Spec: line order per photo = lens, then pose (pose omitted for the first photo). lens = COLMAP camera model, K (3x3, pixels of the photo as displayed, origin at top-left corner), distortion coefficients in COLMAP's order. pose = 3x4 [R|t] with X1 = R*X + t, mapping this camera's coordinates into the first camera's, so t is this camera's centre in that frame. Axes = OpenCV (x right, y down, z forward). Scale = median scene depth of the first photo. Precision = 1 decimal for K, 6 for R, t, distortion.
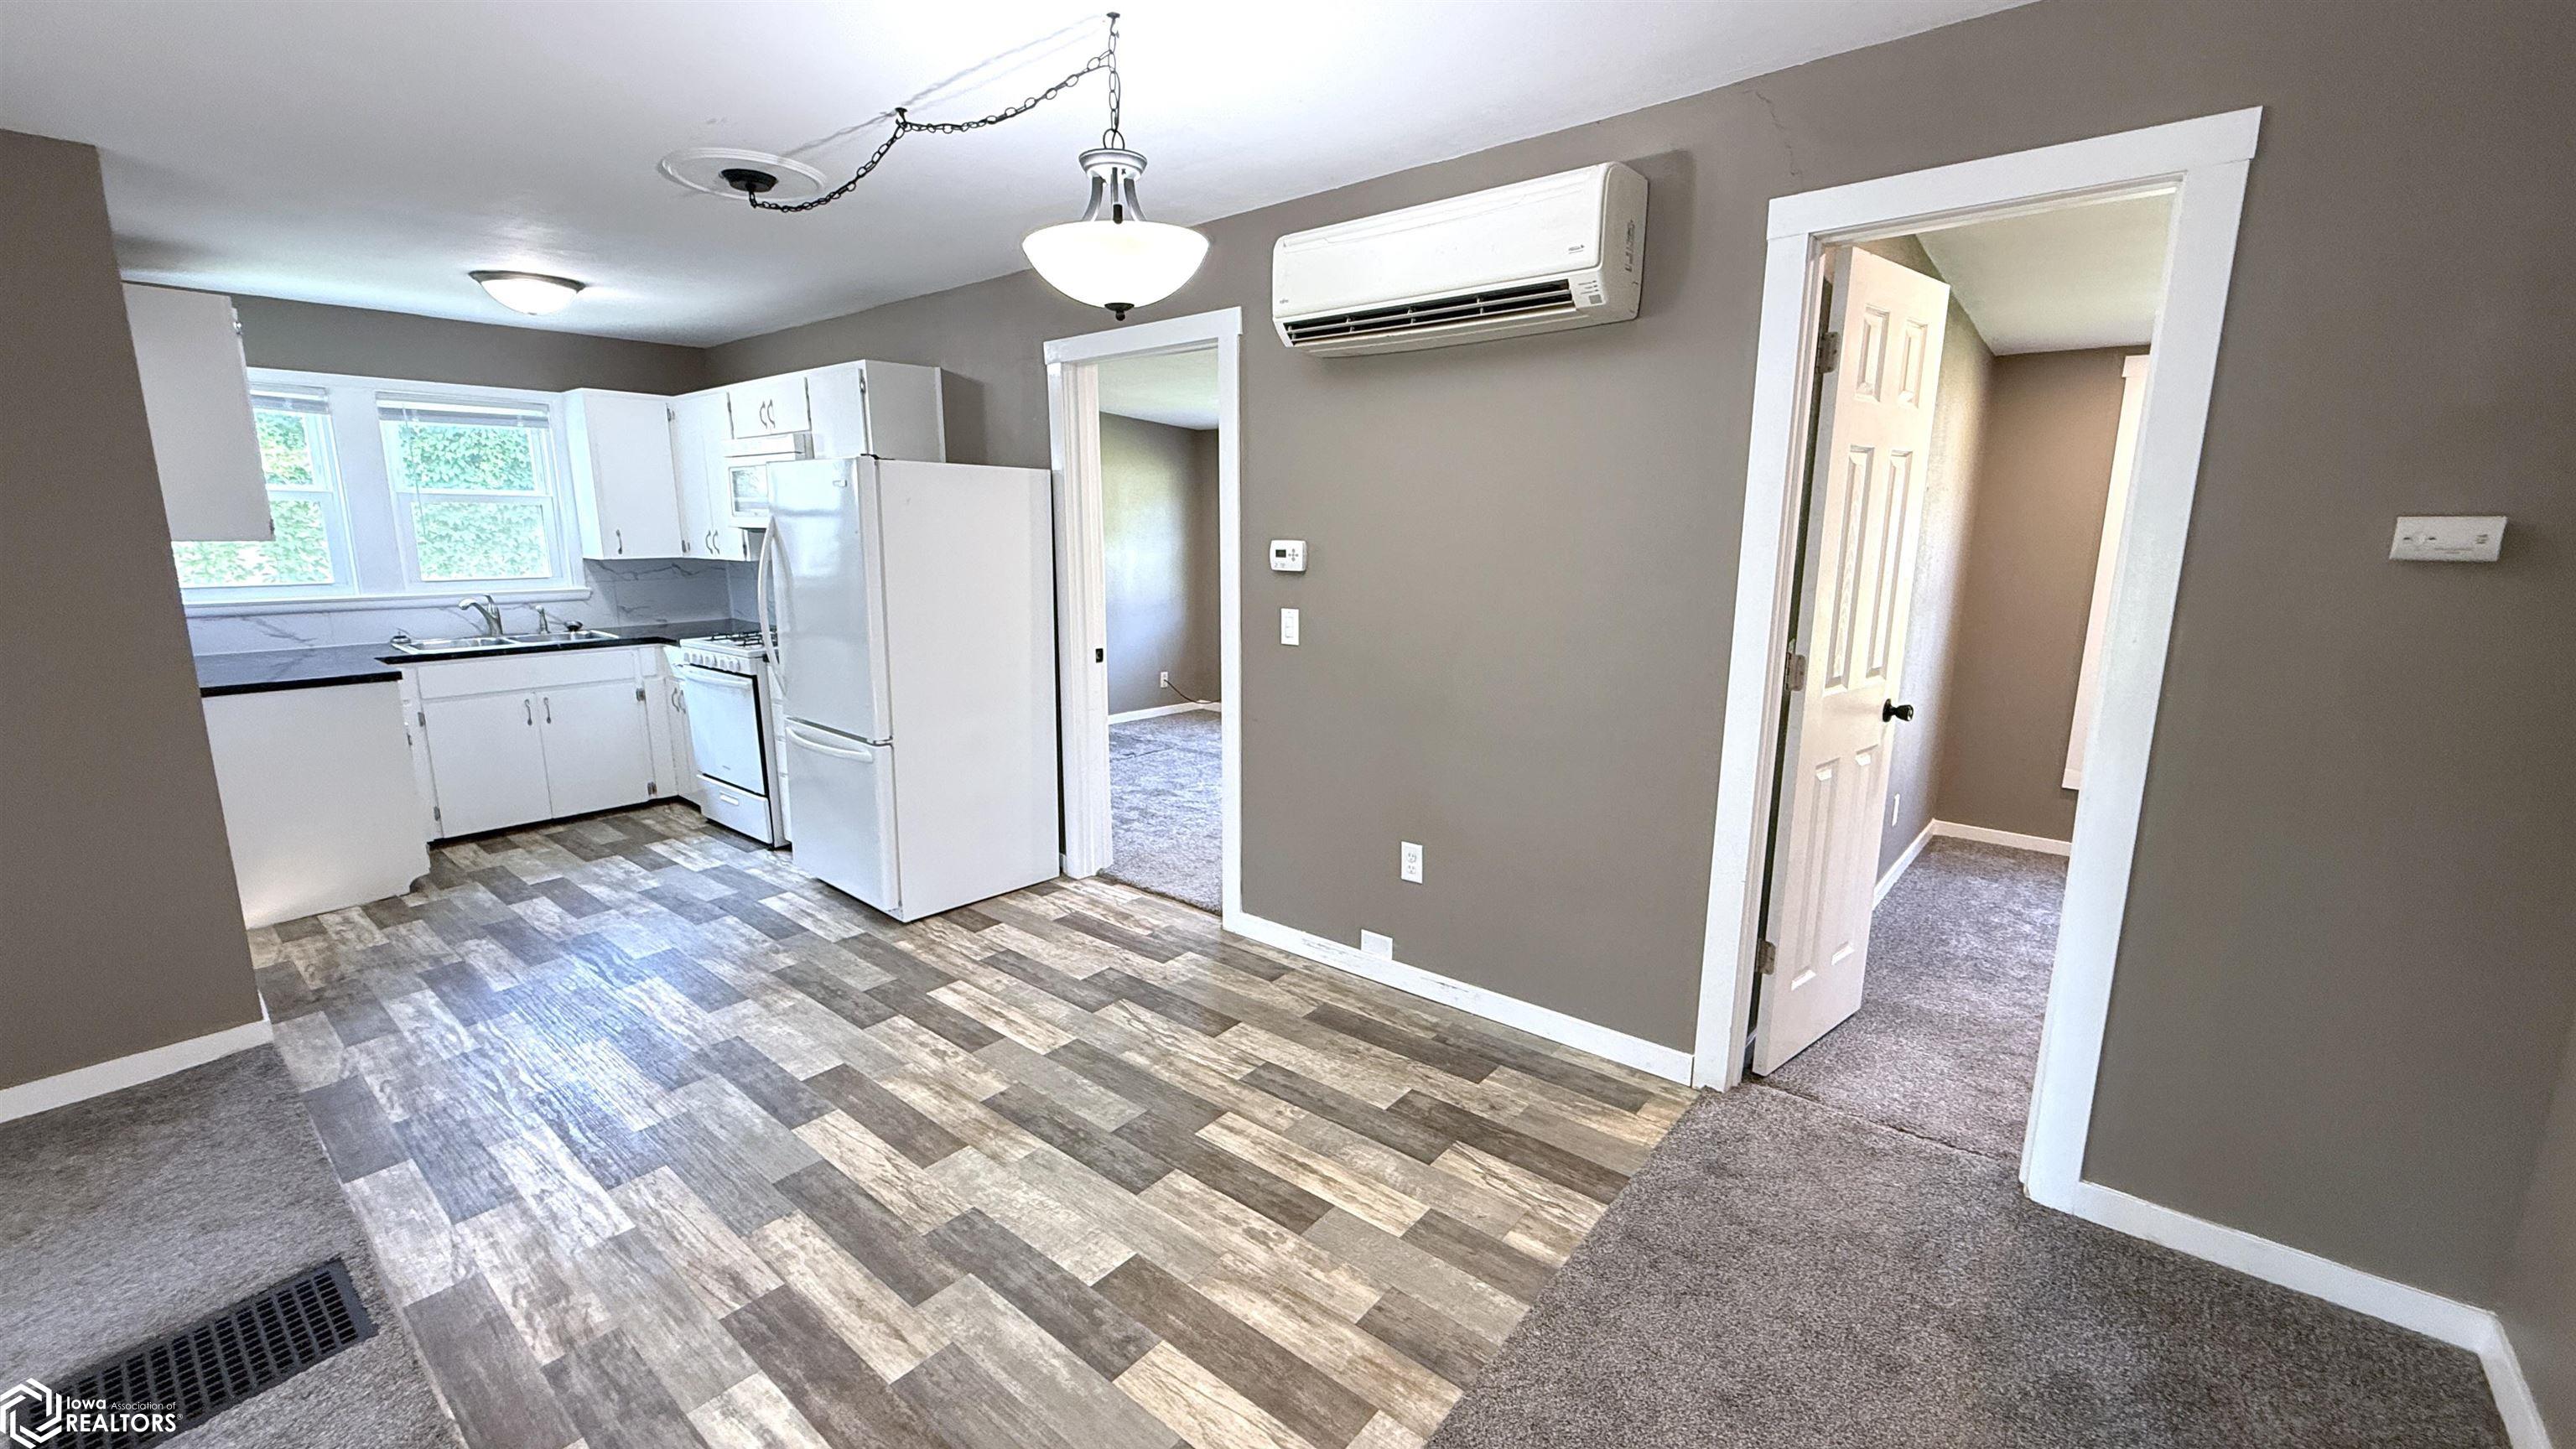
lens RADIAL K [[1027.4, 0, 1282.7], [0, 1027.4, 721.9], [0, 0, 1]] dist [-0.000062, 0.000066]
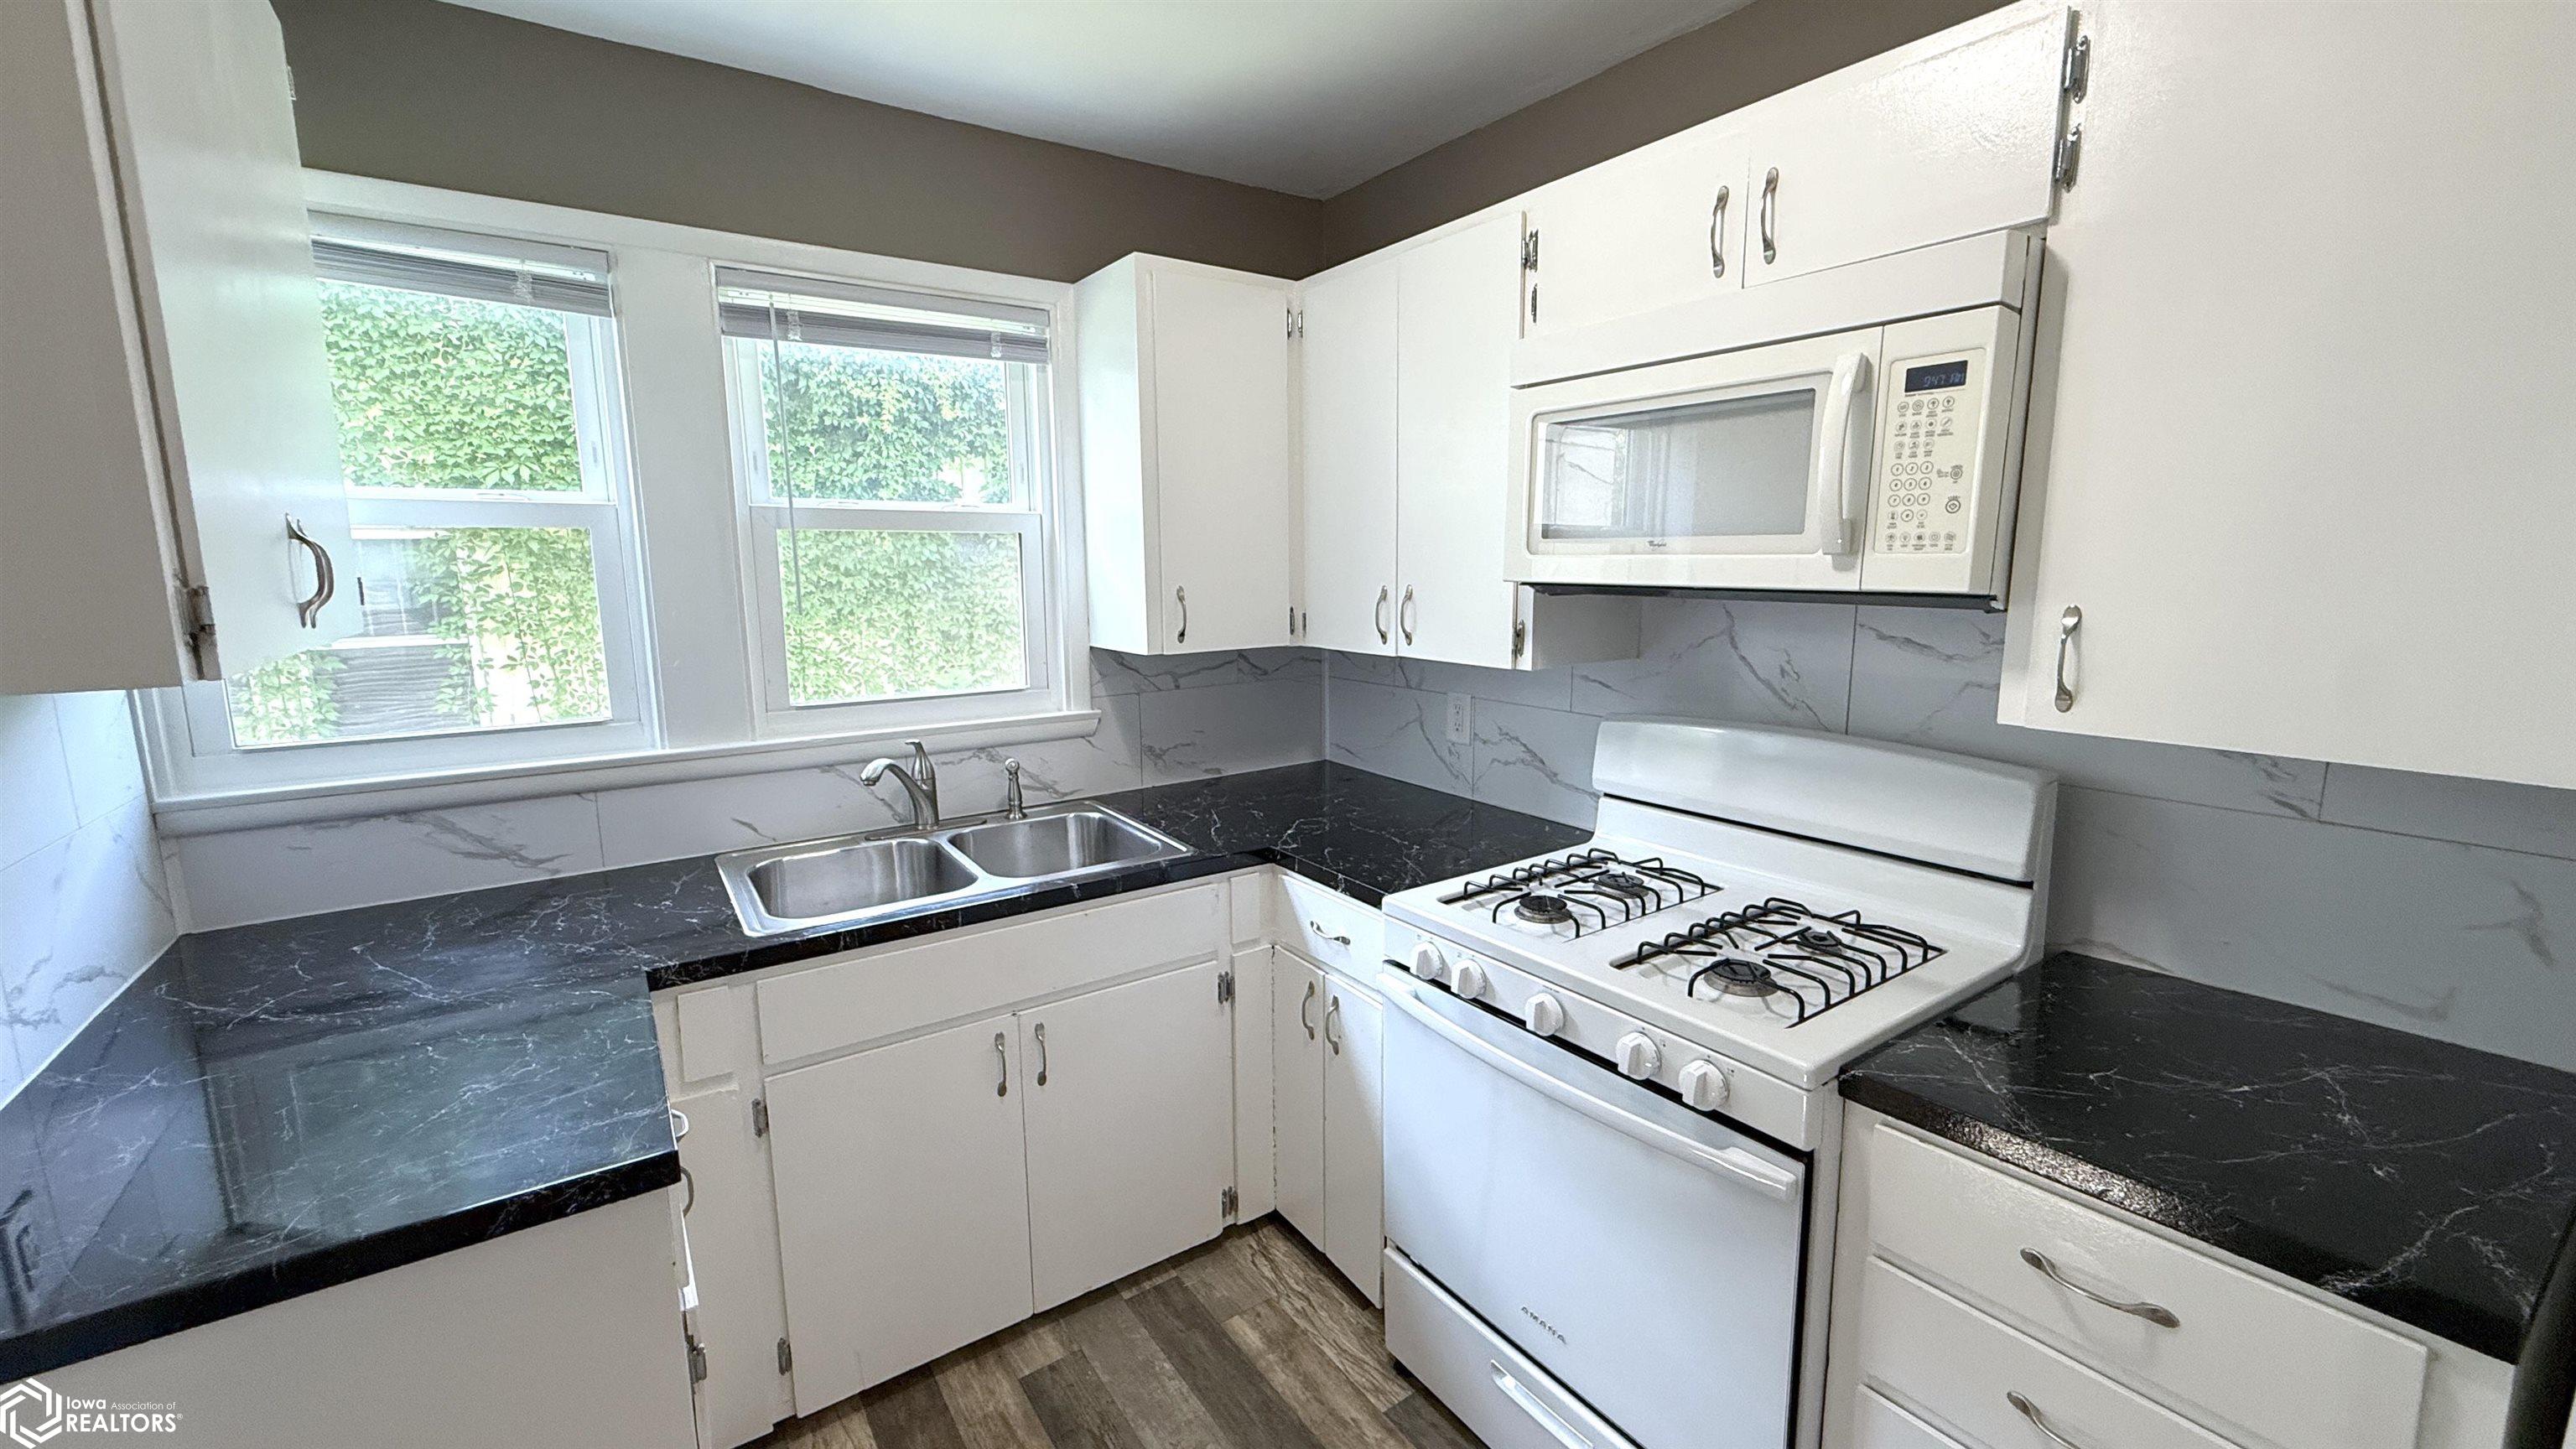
lens RADIAL K [[1027.4, 0, 1282.7], [0, 1027.4, 721.9], [0, 0, 1]] dist [-0.000062, 0.000066]
pose [[0.964308, 0.031506, -0.262900, -0.944708], [-0.039780, 0.998865, -0.026208, -0.233553], [0.261776, 0.035731, 0.964467, 1.150997]]
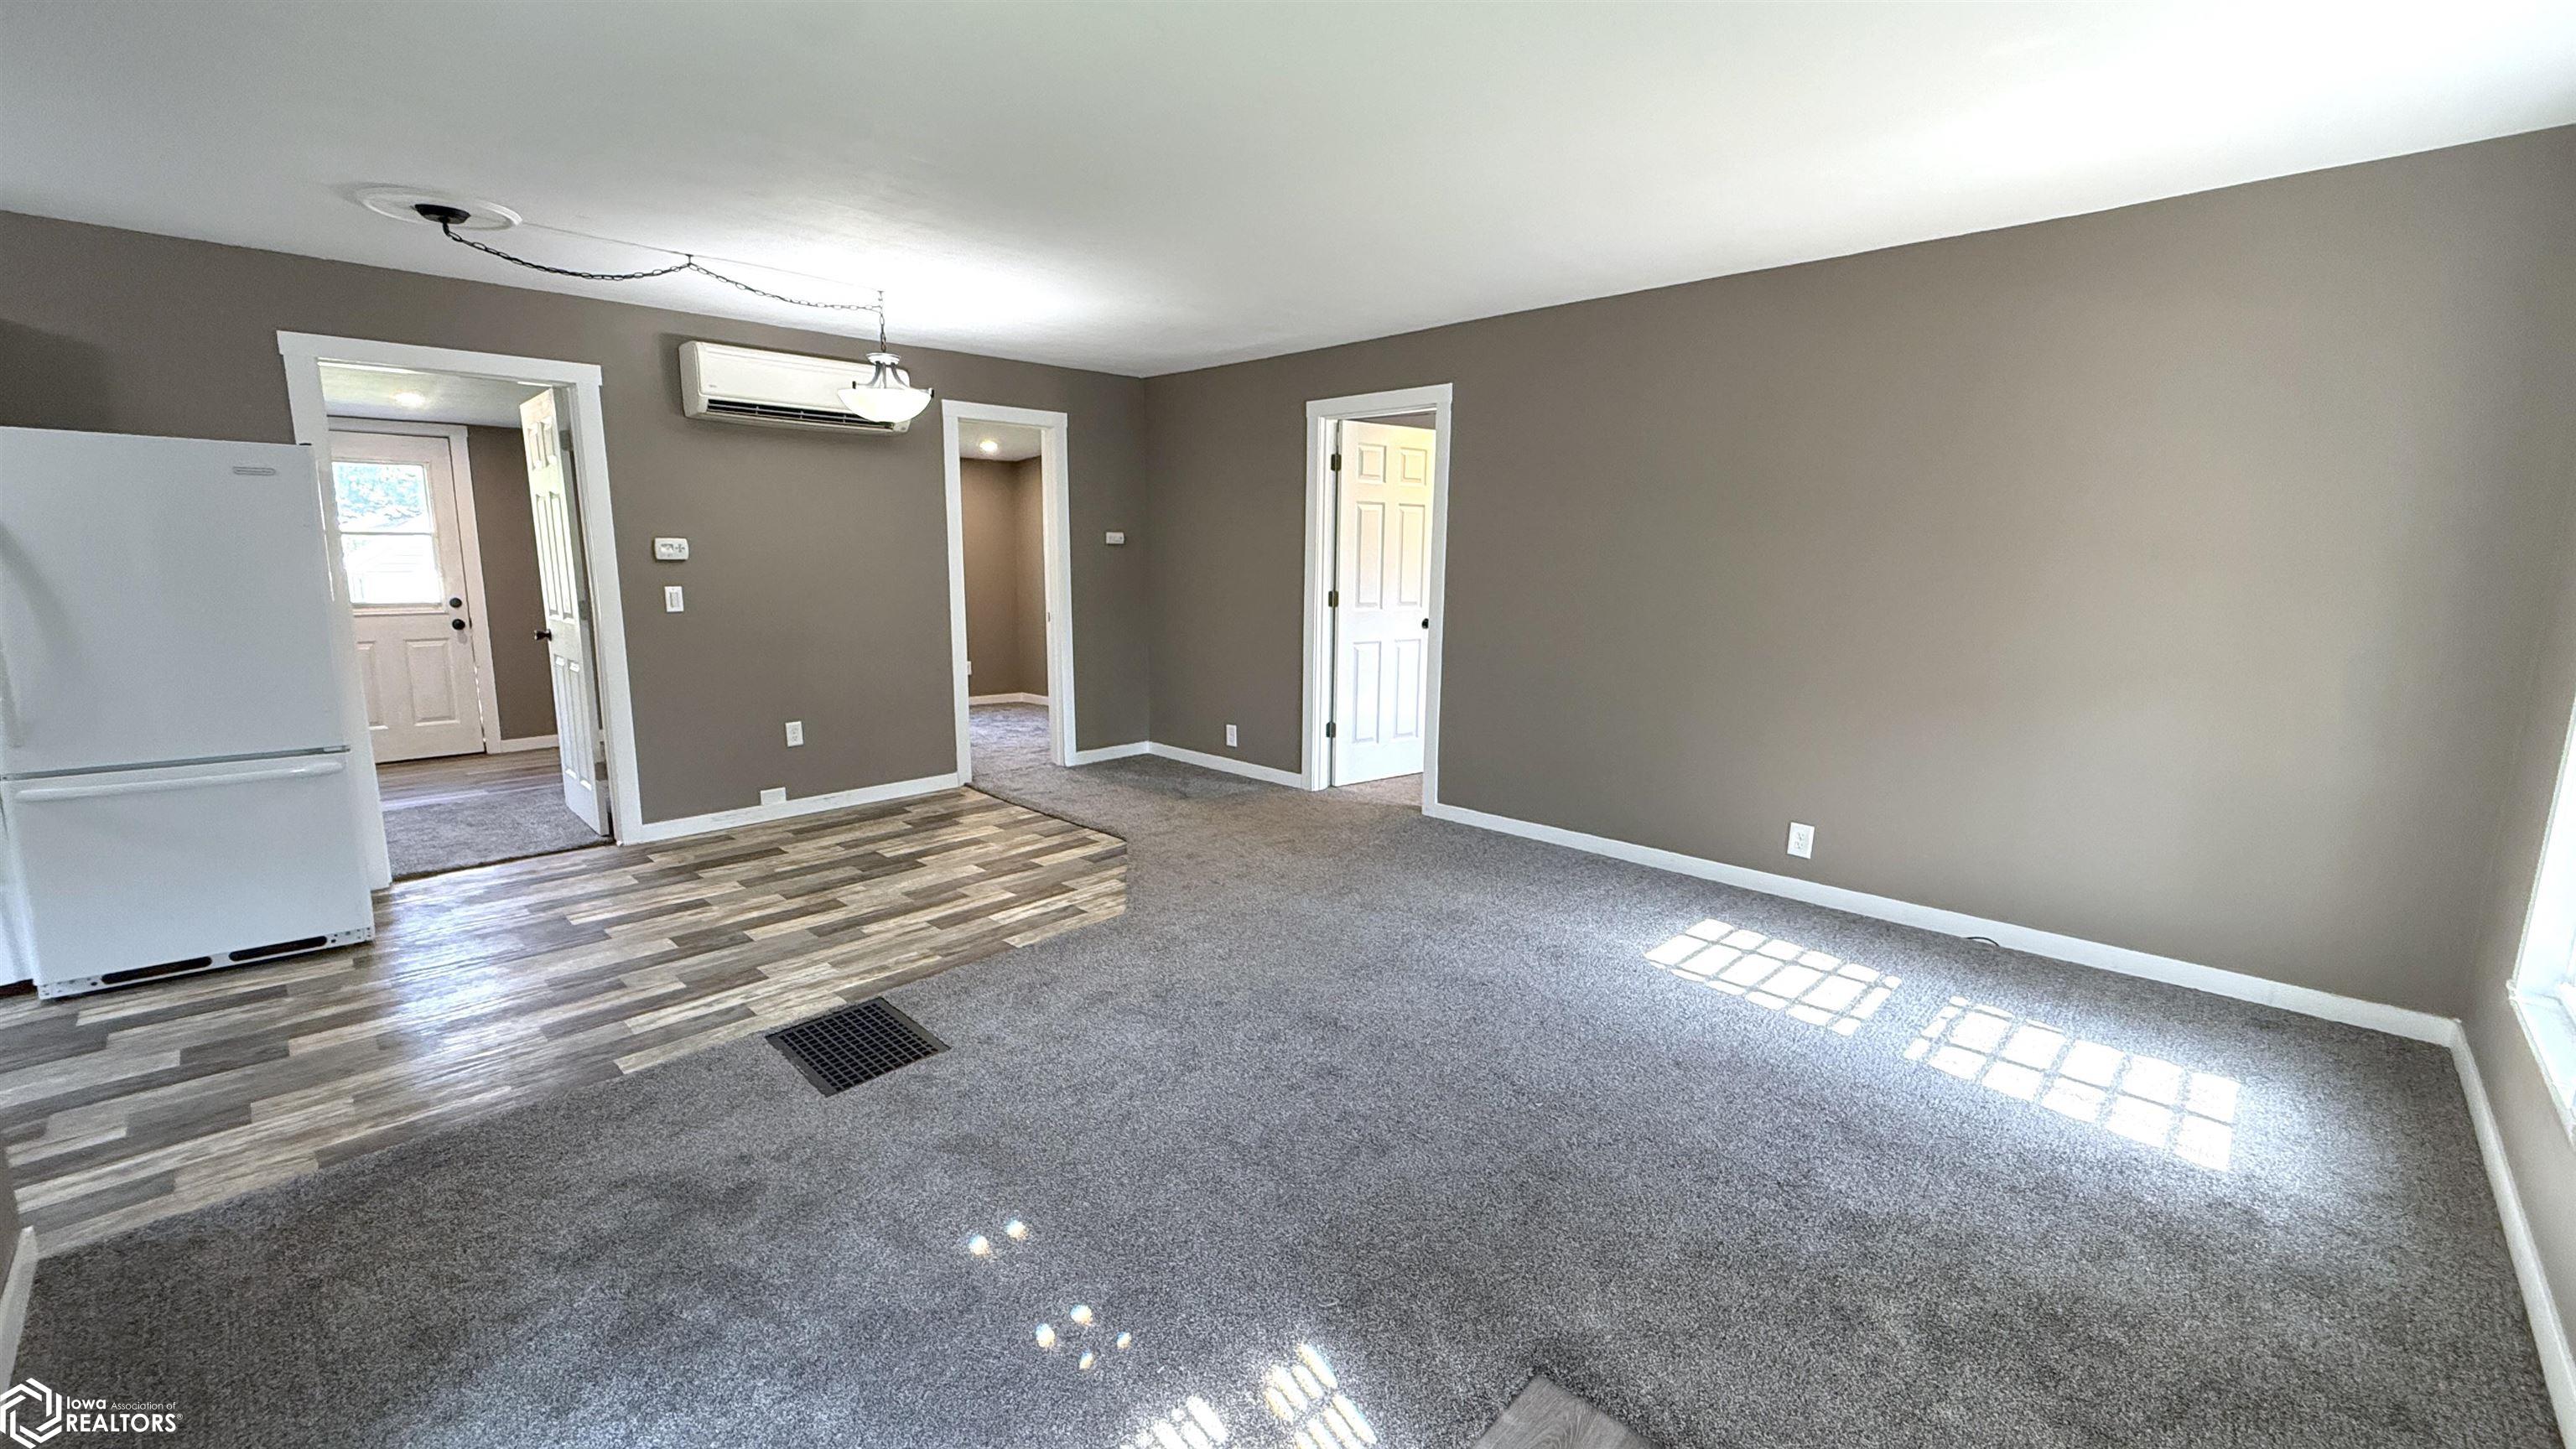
lens RADIAL K [[1027.4, 0, 1282.7], [0, 1027.4, 721.9], [0, 0, 1]] dist [-0.000062, 0.000066]
pose [[0.074276, -0.163341, 0.983770, -1.653757], [0.184730, 0.971675, 0.147385, 0.023170], [-0.979978, 0.170785, 0.102346, 0.070663]]
